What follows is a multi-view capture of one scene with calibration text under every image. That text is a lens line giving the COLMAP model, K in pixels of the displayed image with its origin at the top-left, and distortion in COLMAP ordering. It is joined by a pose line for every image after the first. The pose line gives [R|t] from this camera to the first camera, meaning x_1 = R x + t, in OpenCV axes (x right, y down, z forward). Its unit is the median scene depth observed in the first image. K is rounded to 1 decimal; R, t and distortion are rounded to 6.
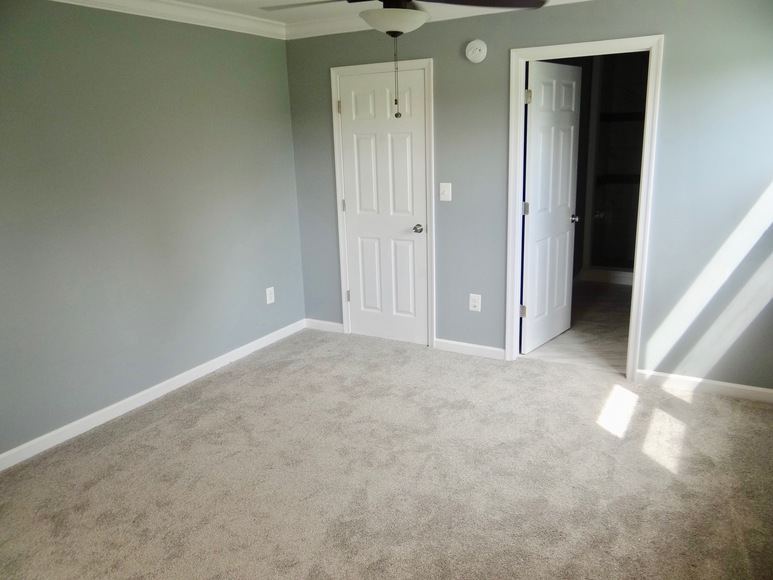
lens RADIAL K [[613.4, 0, 385.0], [0, 613.4, 288.8], [0, 0, 1]] dist [0.005718, 0.004151]
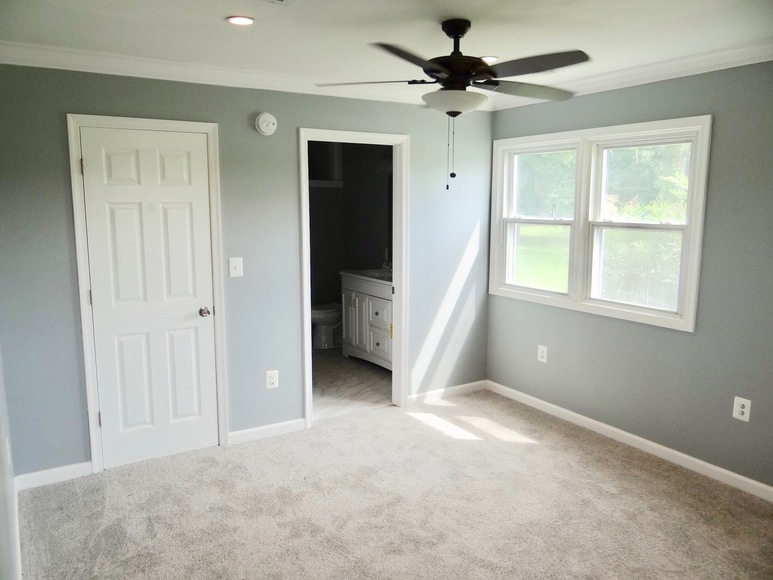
lens RADIAL K [[605.3, 0, 386.5], [0, 605.3, 290.0], [0, 0, 1]] dist [0.003590, -0.001173]
pose [[0.471221, -0.100651, 0.876253, -0.616317], [0.205030, 0.978753, 0.002166, -0.084001], [-0.857854, 0.178637, 0.481846, 0.394493]]
